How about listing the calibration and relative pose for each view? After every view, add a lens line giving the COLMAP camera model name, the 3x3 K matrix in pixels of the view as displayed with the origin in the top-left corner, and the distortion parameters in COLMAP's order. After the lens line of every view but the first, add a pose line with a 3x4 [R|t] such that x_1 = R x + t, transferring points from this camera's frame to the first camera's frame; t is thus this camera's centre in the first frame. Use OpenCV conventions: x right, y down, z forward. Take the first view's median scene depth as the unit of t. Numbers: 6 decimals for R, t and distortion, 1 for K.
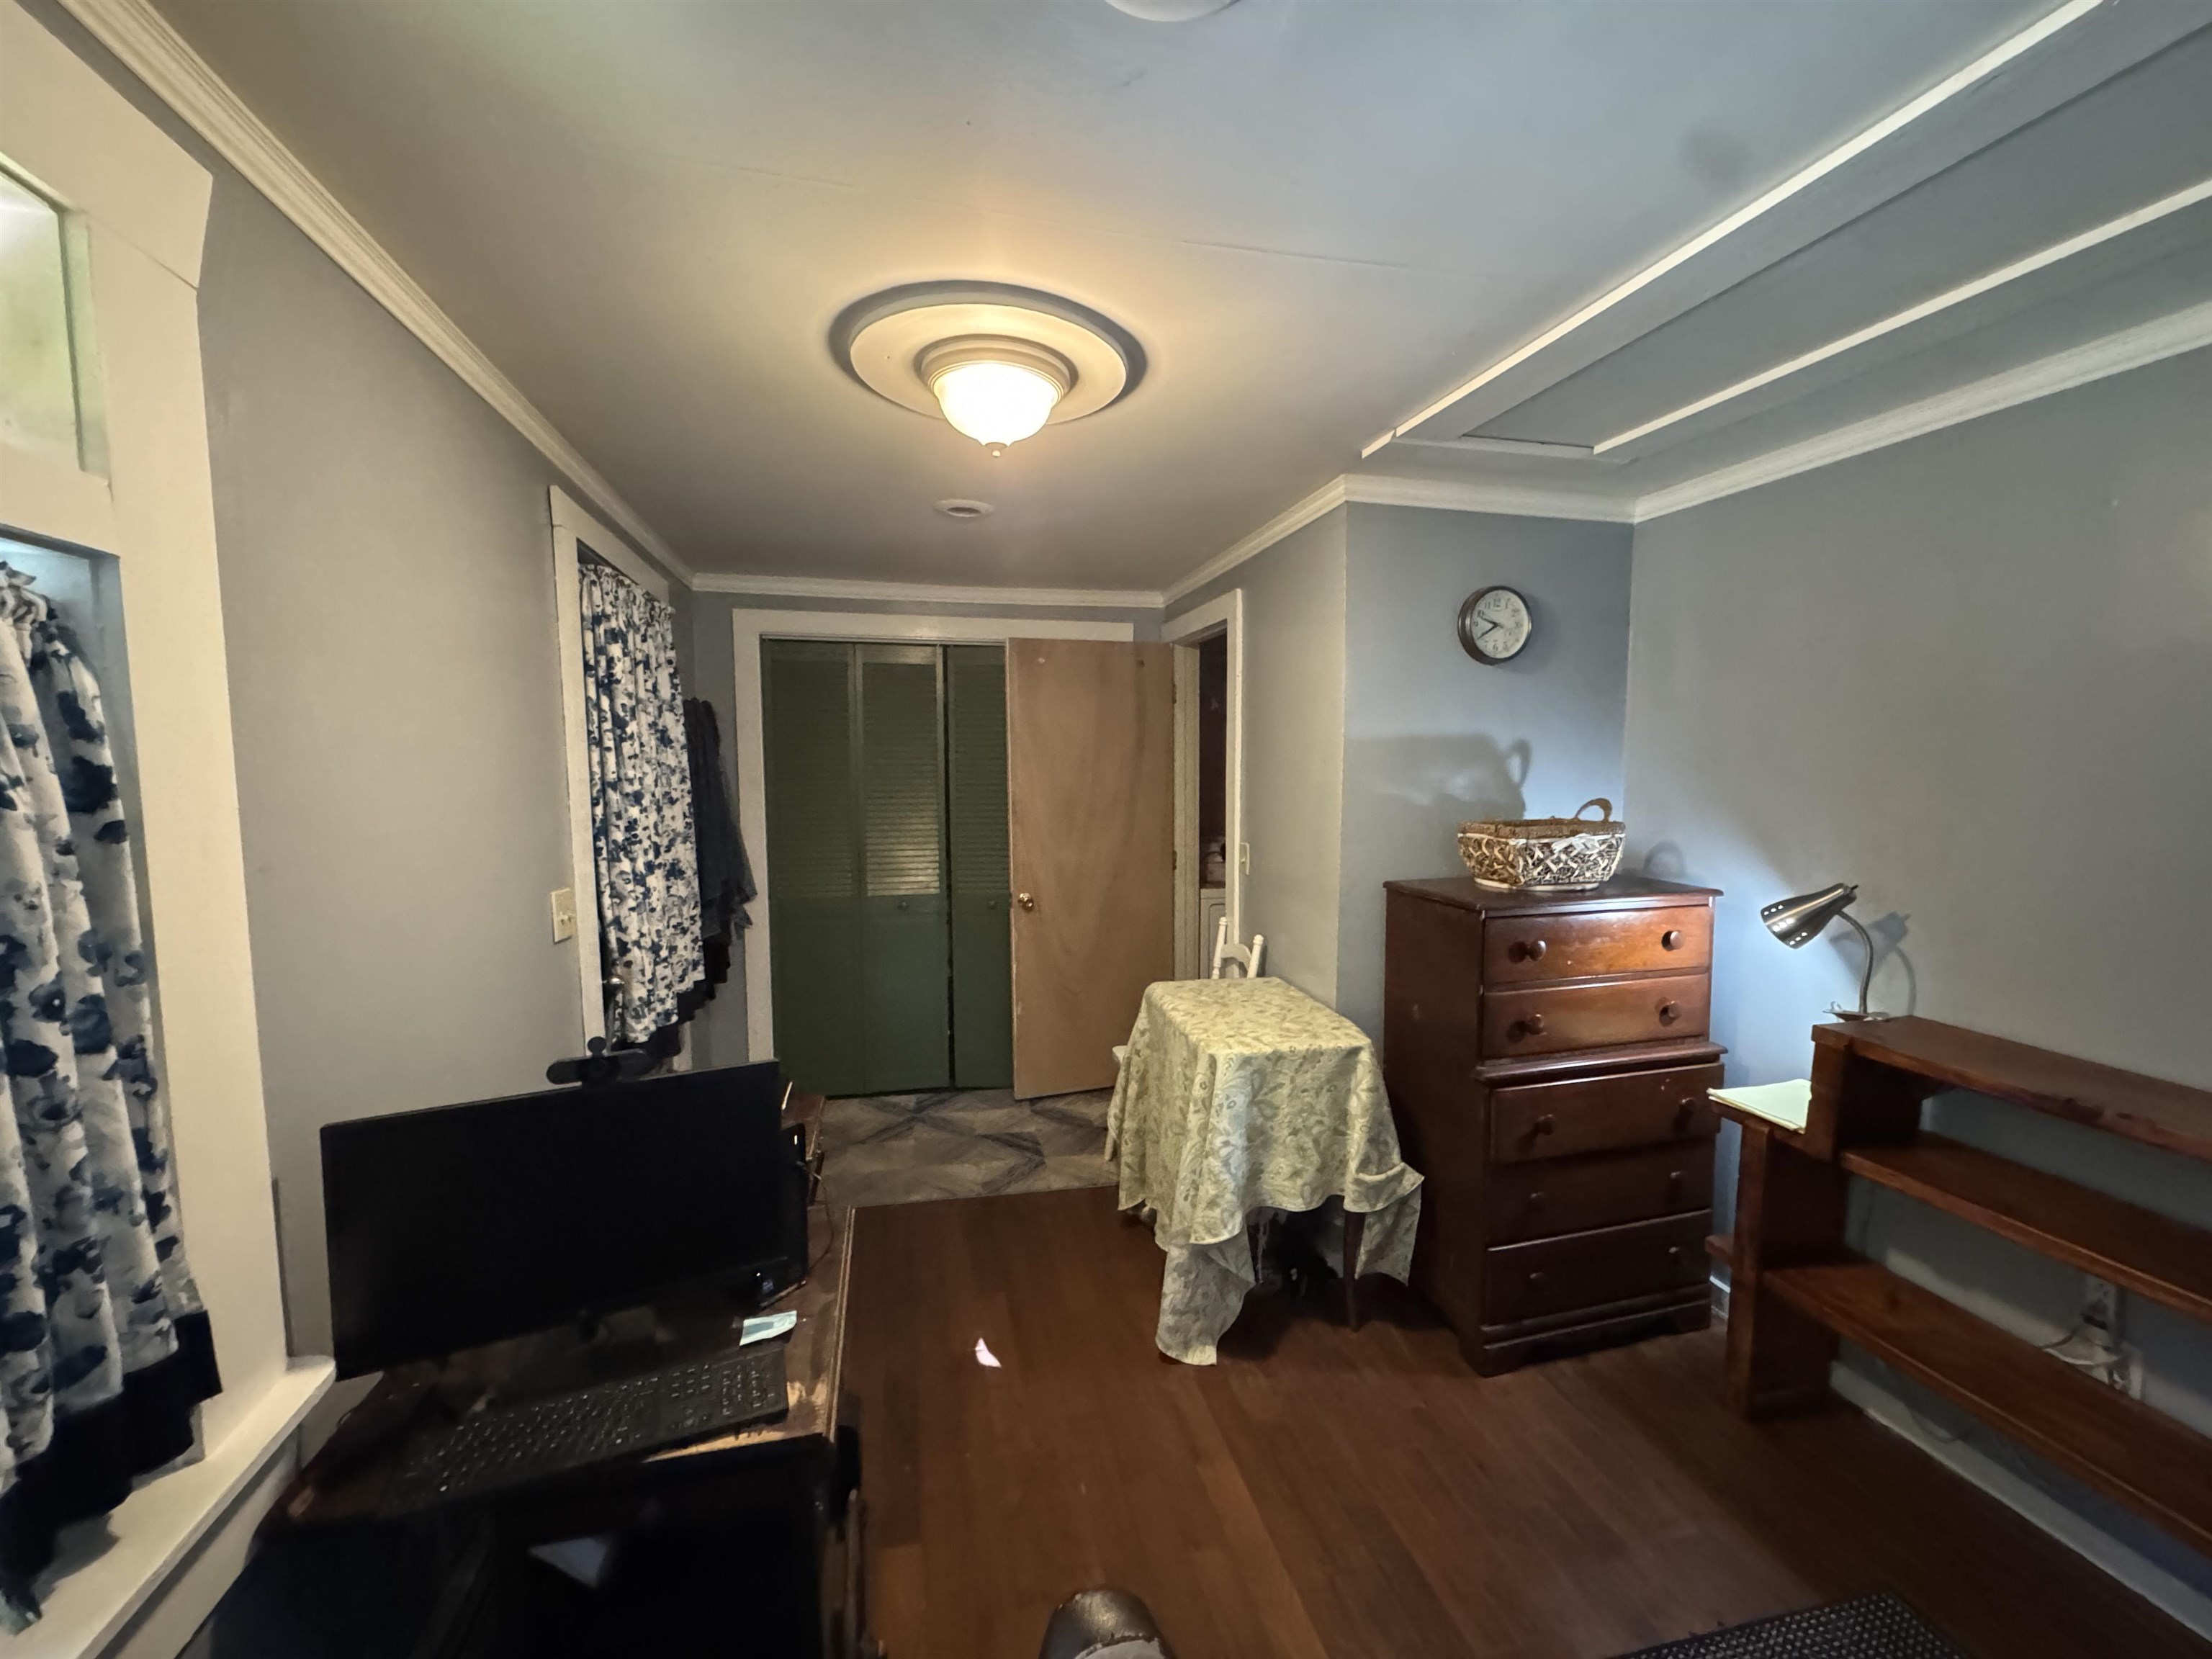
lens RADIAL K [[882.6, 0, 1104.3], [0, 882.6, 828.5], [0, 0, 1]] dist [-0.002291, -0.000442]
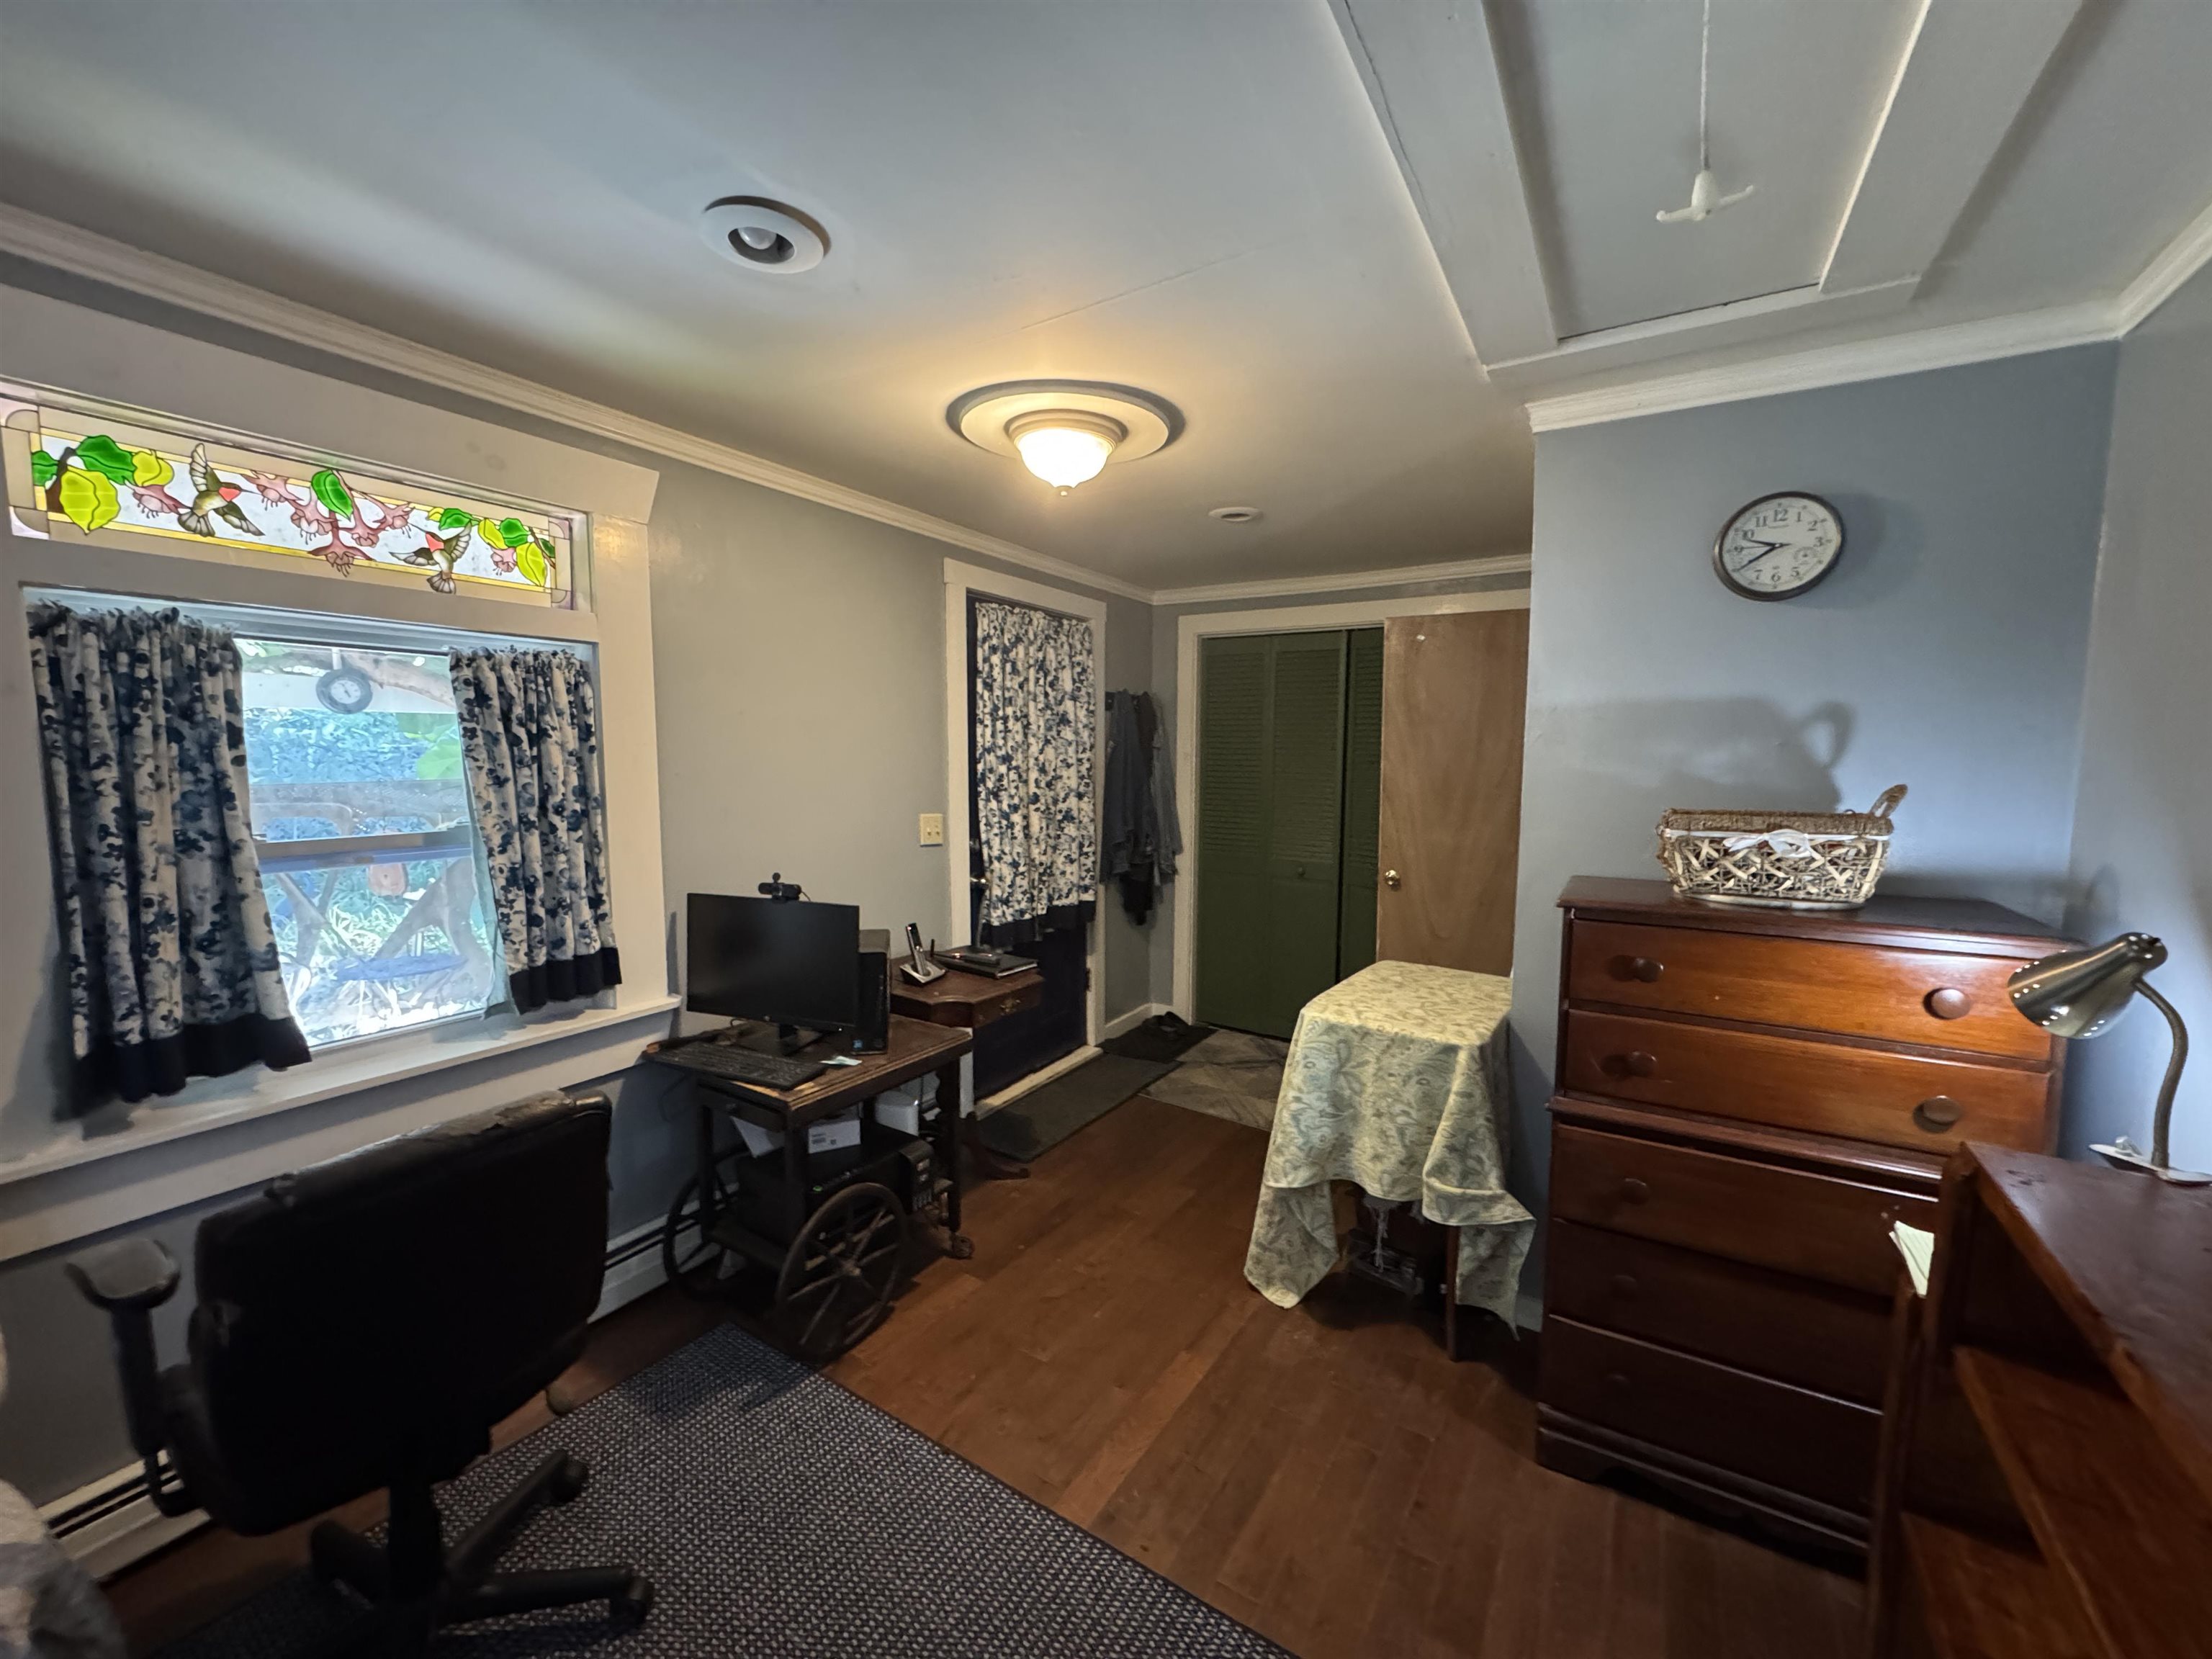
lens RADIAL K [[892.8, 0, 1114.5], [0, 892.8, 828.9], [0, 0, 1]] dist [-0.001736, 0.000125]
pose [[0.694742, 0.071469, -0.715699, 0.683432], [-0.065538, 0.997202, 0.035961, 0.015376], [0.716266, 0.021922, 0.697482, 0.101569]]
